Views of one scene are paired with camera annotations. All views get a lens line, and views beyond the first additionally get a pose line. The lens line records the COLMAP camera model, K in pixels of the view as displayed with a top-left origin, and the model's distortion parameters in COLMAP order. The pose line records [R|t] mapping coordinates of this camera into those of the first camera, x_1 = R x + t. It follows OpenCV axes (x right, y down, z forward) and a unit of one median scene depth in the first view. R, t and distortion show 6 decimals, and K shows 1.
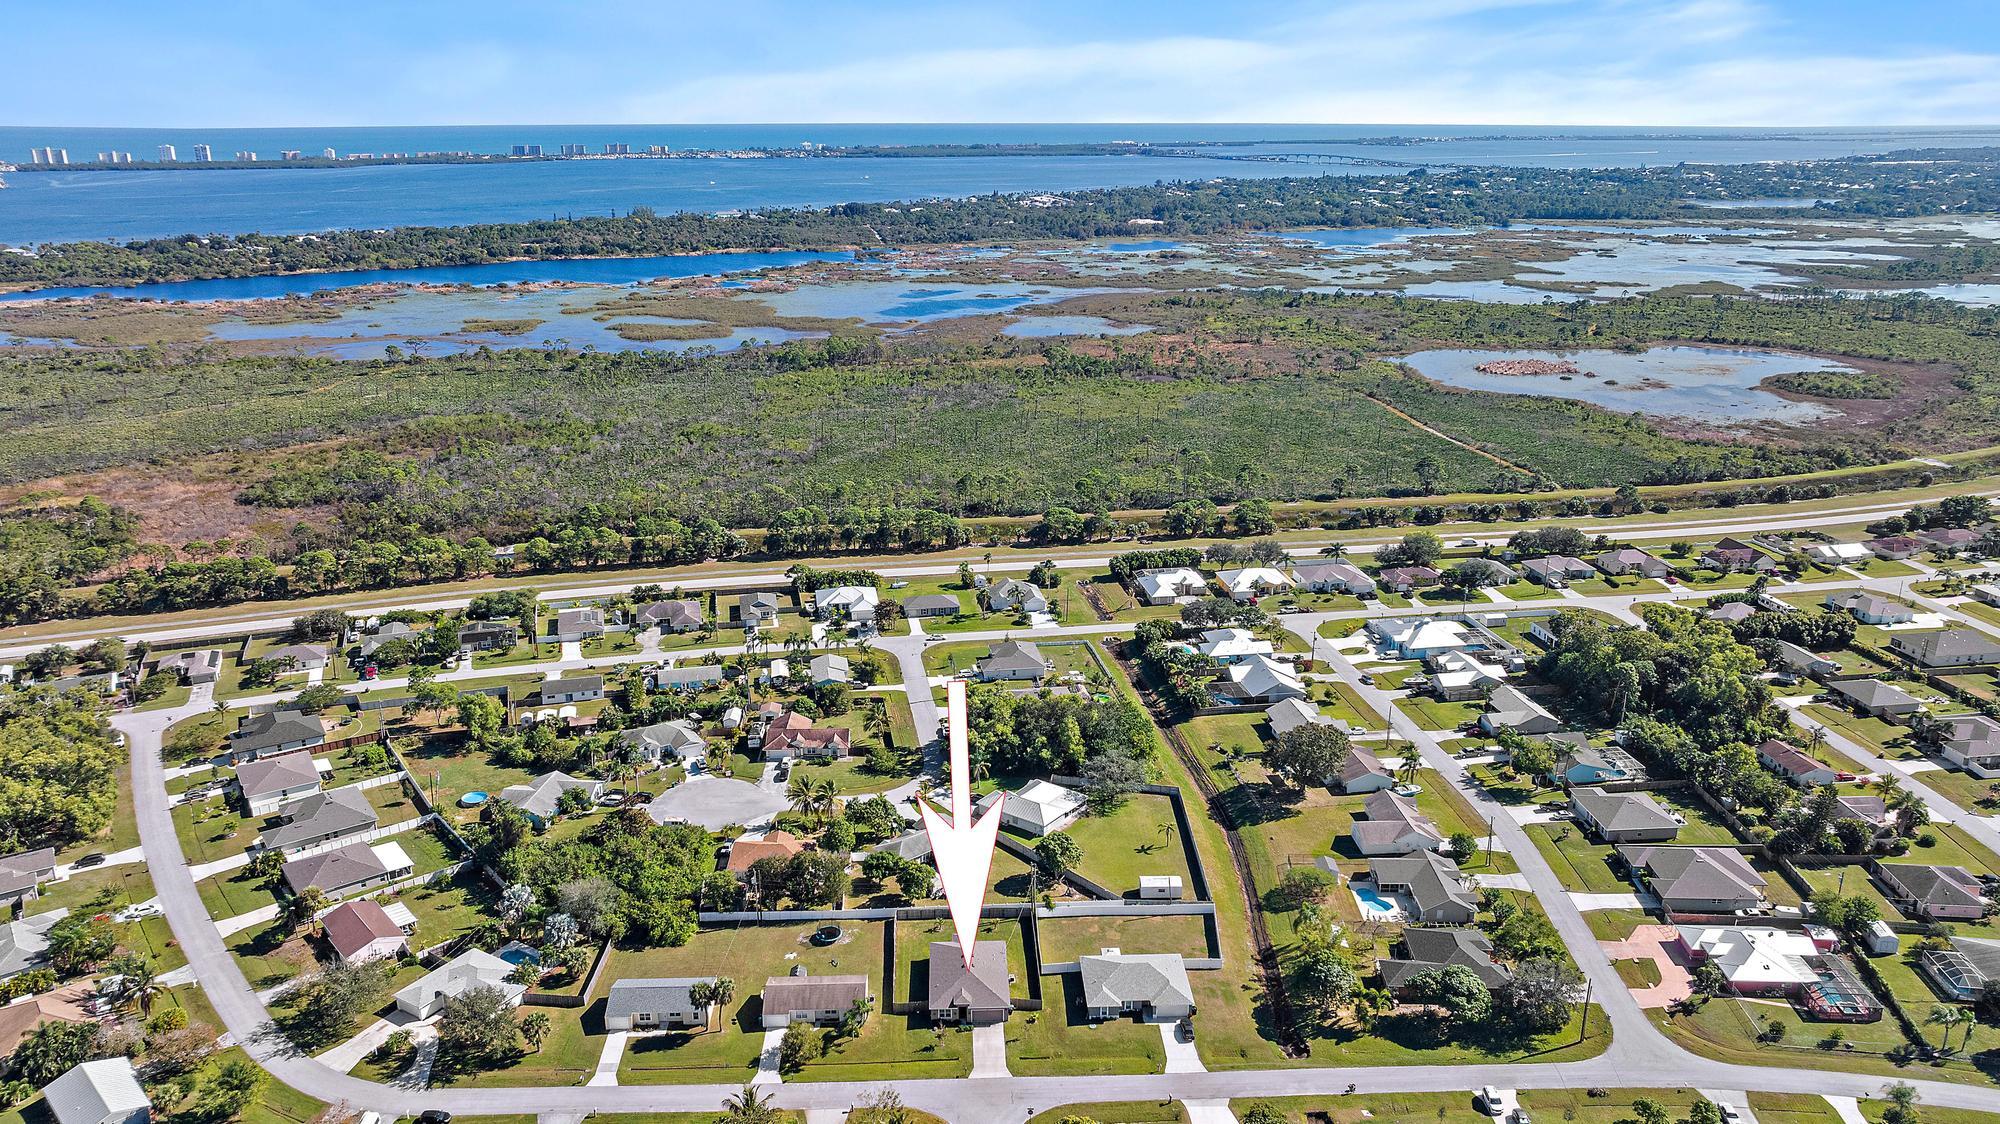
lens RADIAL K [[1431.9, 0, 1000.0], [0, 1431.9, 562.0], [0, 0, 1]] dist [-0.026158, -0.005511]
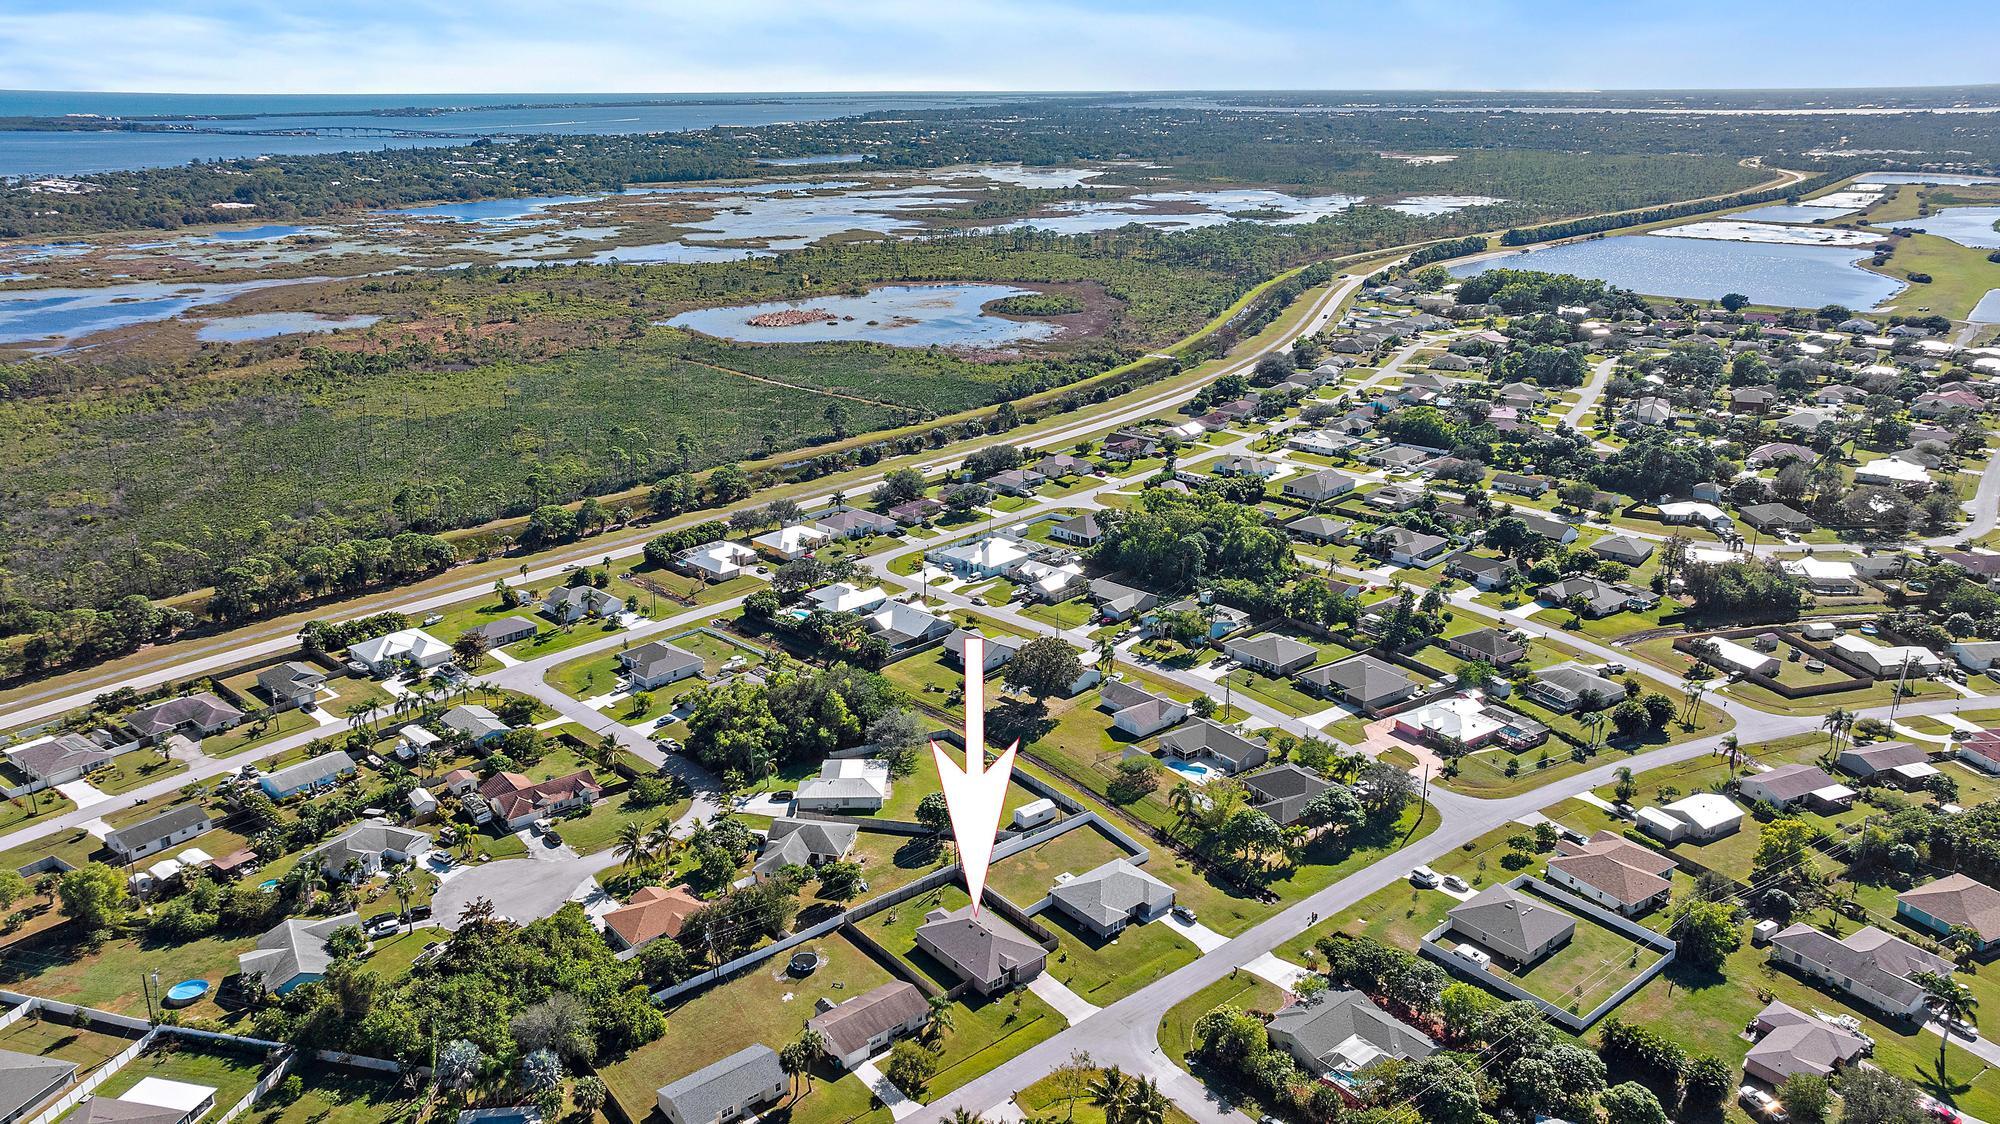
lens RADIAL K [[1427.2, 0, 1000.0], [0, 1427.2, 562.0], [0, 0, 1]] dist [-0.009708, 0.035120]
pose [[0.795276, -0.194118, 0.574330, -0.392961], [0.183229, 0.980009, 0.077517, -0.030951], [-0.577896, 0.043587, 0.814946, 0.134770]]
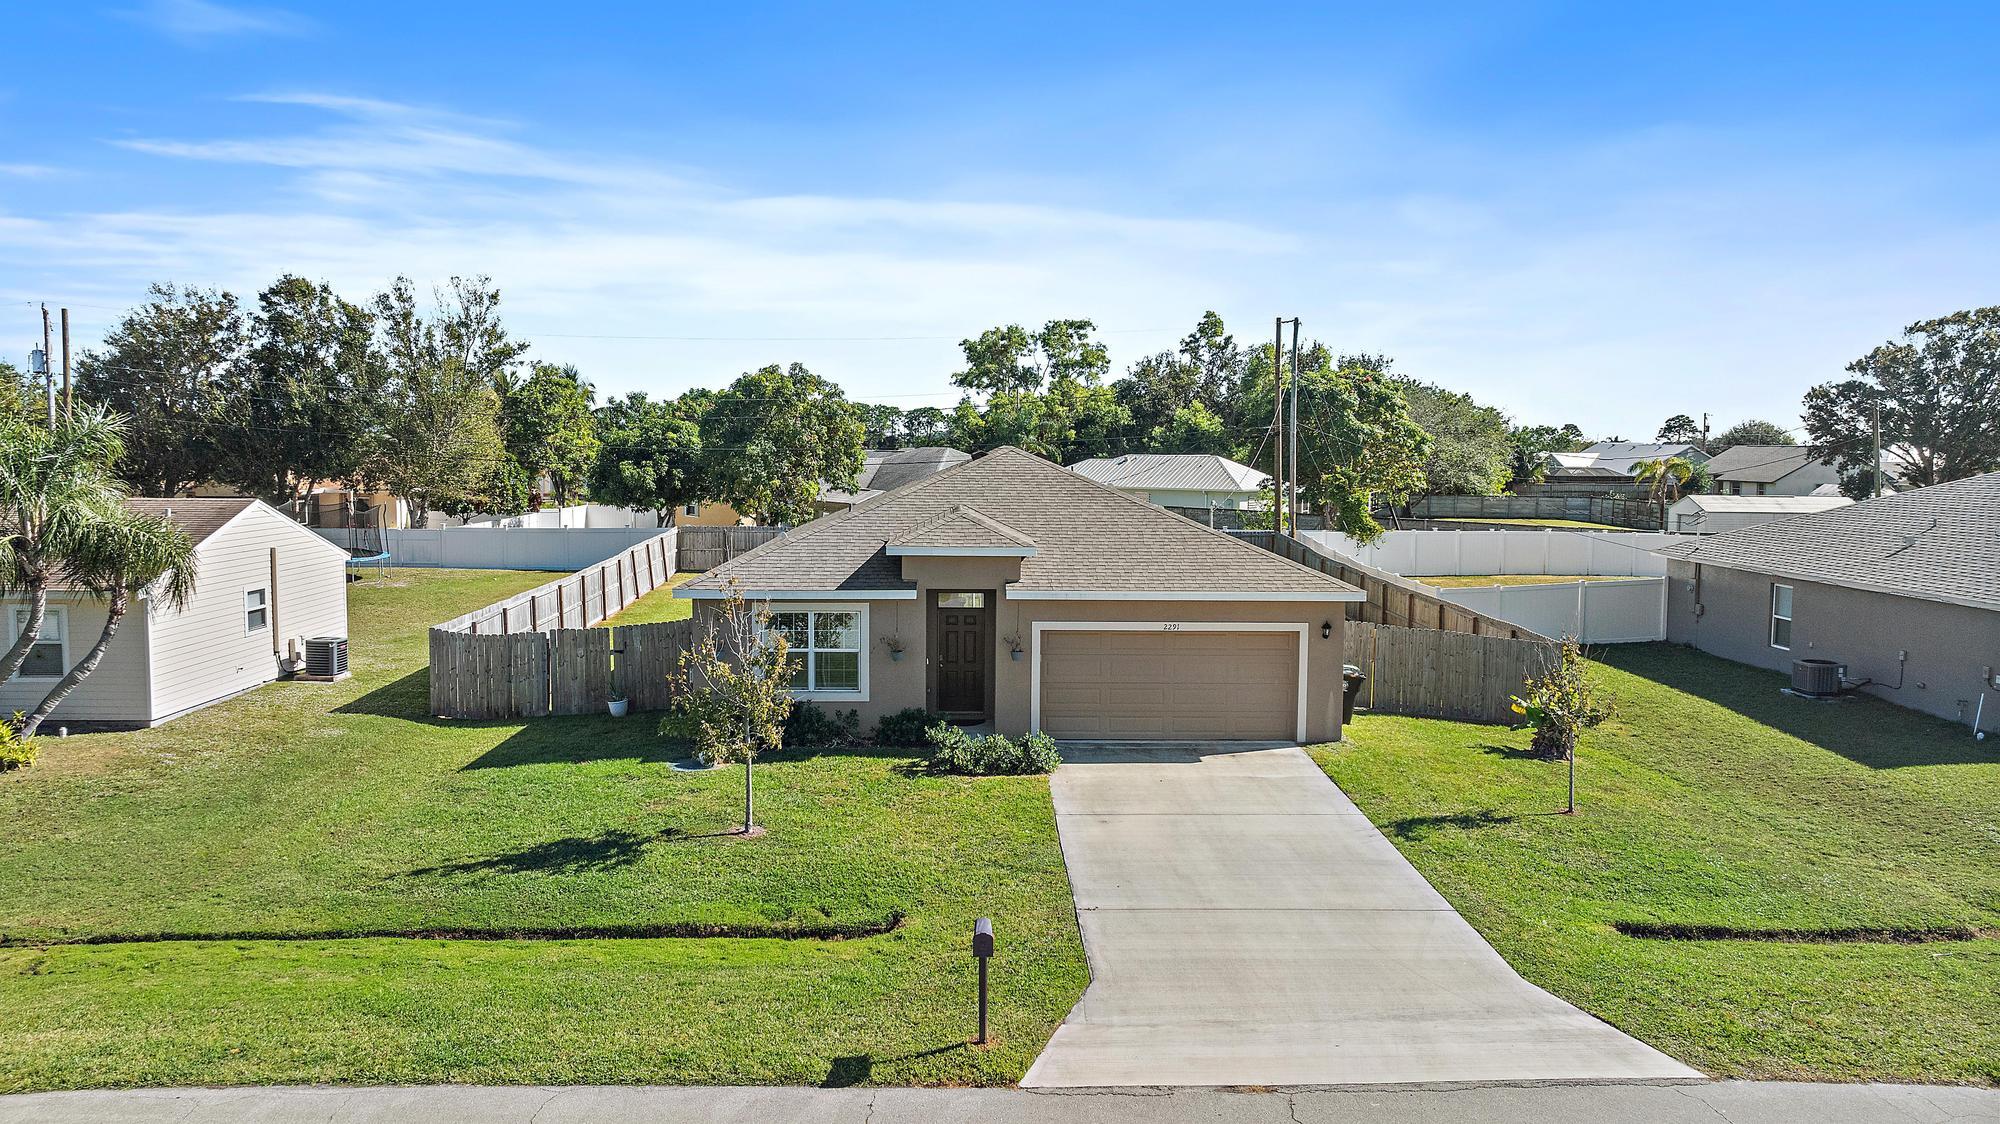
lens RADIAL K [[1409.4, 0, 1000.0], [0, 1409.4, 562.0], [0, 0, 1]] dist [-0.051385, 0.068110]
pose [[0.999864, 0.010627, -0.012642, -0.015467], [-0.013159, 0.975188, -0.220987, 0.241102], [0.009979, 0.221123, 0.975195, 0.638700]]
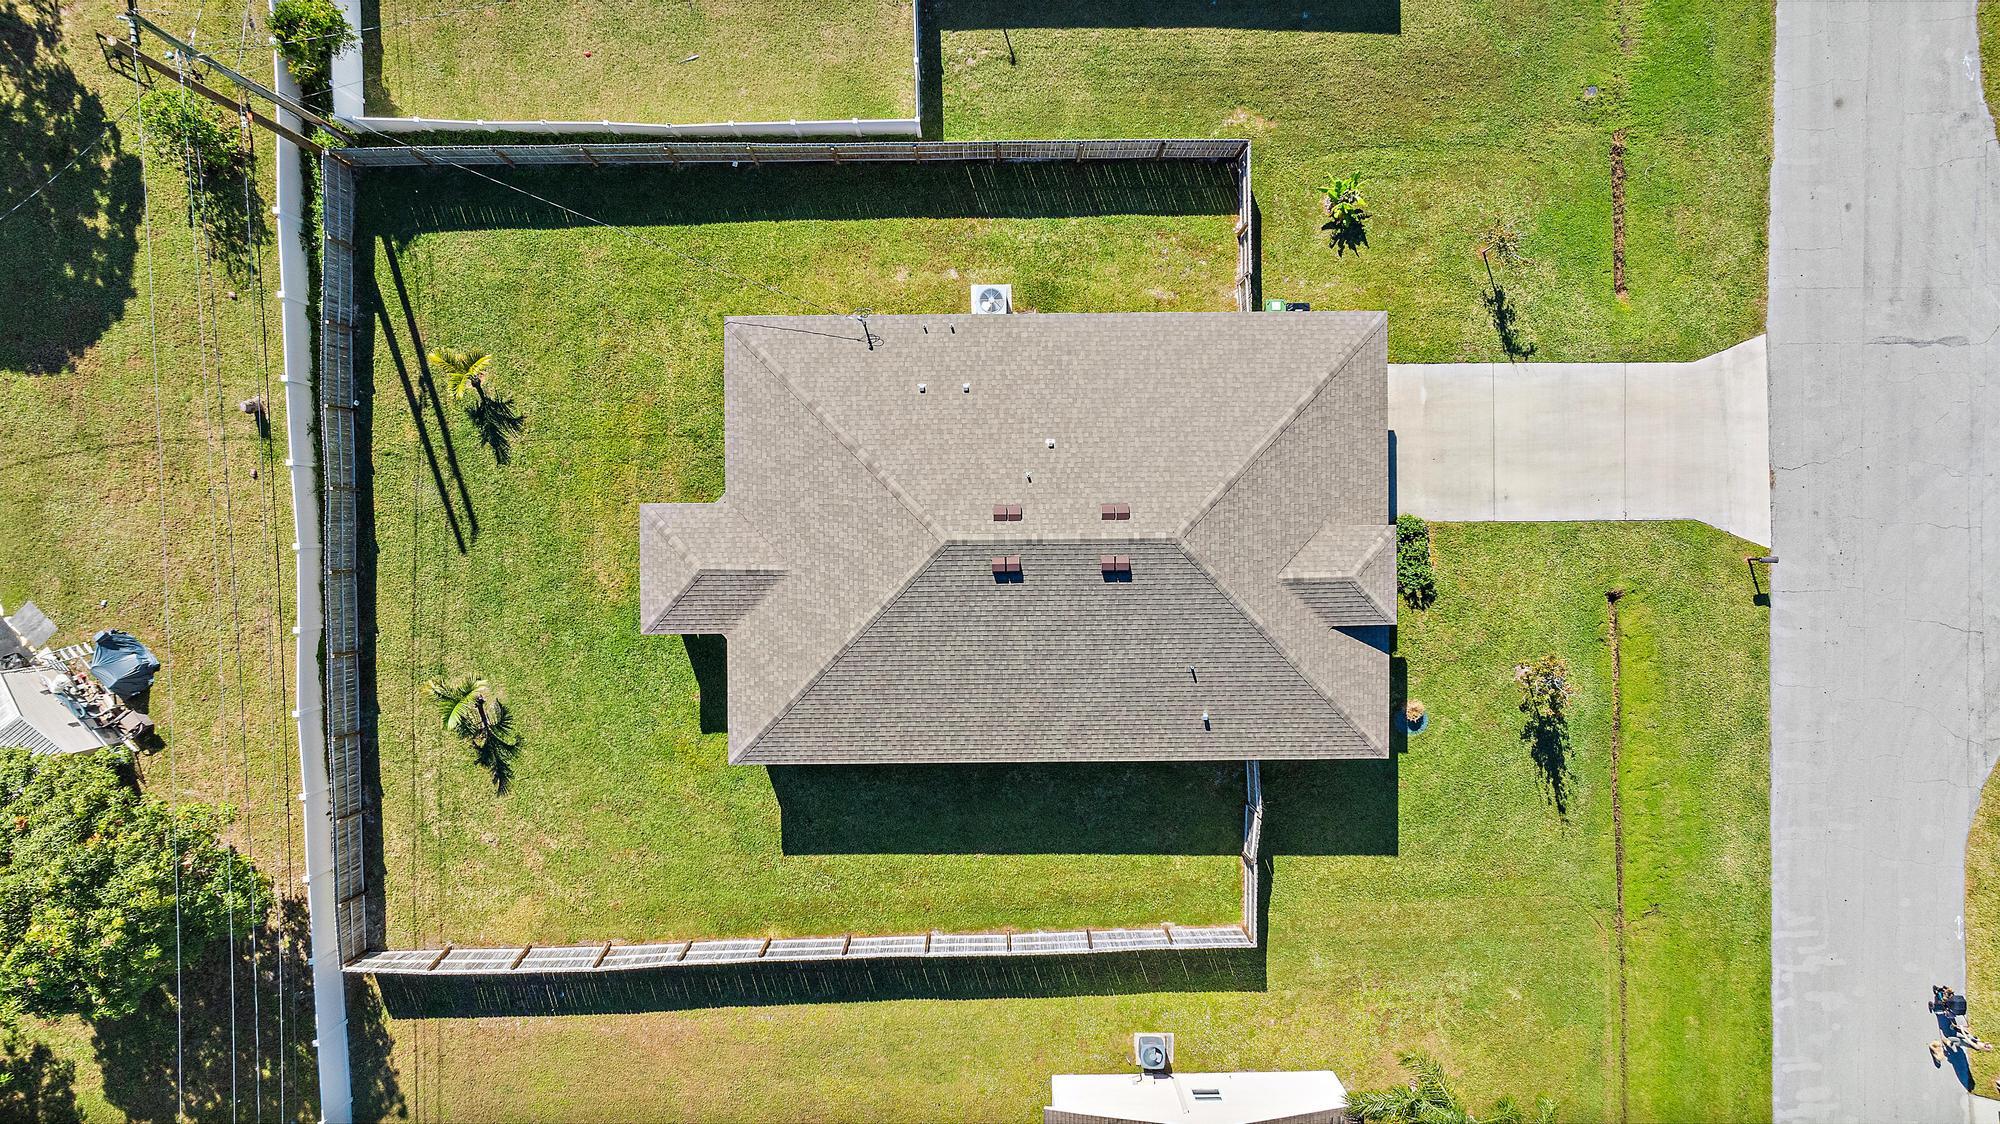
lens RADIAL K [[1409.4, 0, 1000.0], [0, 1409.4, 562.0], [0, 0, 1]] dist [-0.051385, 0.068110]
pose [[0.029874, -0.999353, -0.020043, -0.016144], [0.296184, -0.010301, 0.955075, 0.091145], [-0.954664, -0.034469, 0.295684, 0.715488]]
